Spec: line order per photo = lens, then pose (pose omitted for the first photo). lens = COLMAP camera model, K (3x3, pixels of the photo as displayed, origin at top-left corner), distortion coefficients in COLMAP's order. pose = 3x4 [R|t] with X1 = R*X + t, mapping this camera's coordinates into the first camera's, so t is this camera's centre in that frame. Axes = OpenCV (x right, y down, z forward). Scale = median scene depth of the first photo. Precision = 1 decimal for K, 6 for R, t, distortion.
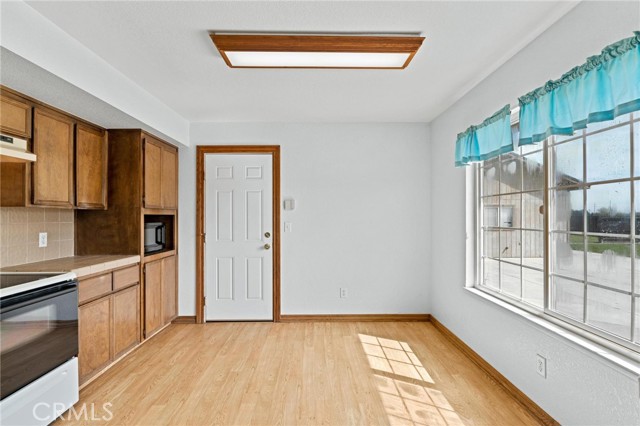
lens RADIAL K [[313.5, 0, 320.0], [0, 313.5, 213.0], [0, 0, 1]] dist [-0.000907, -0.000155]
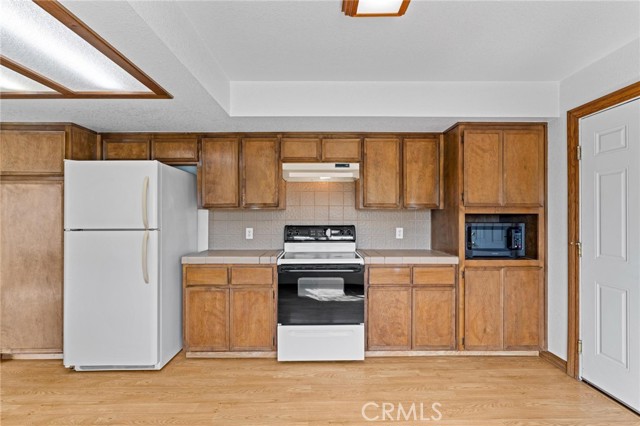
lens RADIAL K [[287.0, 0, 320.0], [0, 287.0, 213.0], [0, 0, 1]] dist [-0.002969, -0.000083]
pose [[-0.002056, -0.002482, -0.999995, 0.283313], [0.009408, 0.999953, -0.002502, 0.001084], [0.999954, -0.009413, -0.002033, 0.586388]]
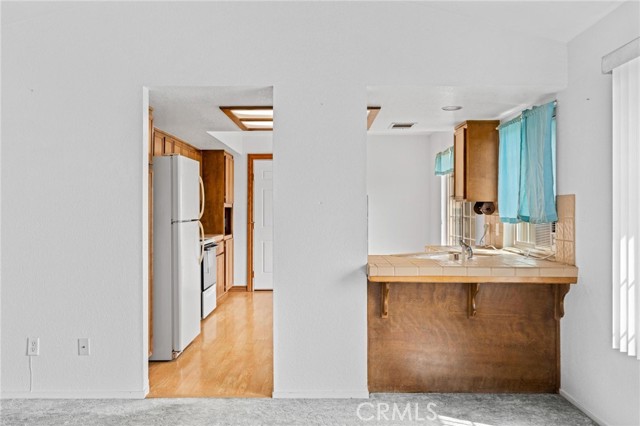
lens RADIAL K [[578.0, 0, 320.0], [0, 578.0, 213.0], [0, 0, 1]] dist [0.002773, 0.001204]
pose [[0.999638, 0.003385, -0.026676, -0.040382], [-0.003030, 0.999907, 0.013333, -0.005421], [0.026719, -0.013248, 0.999555, -1.724422]]
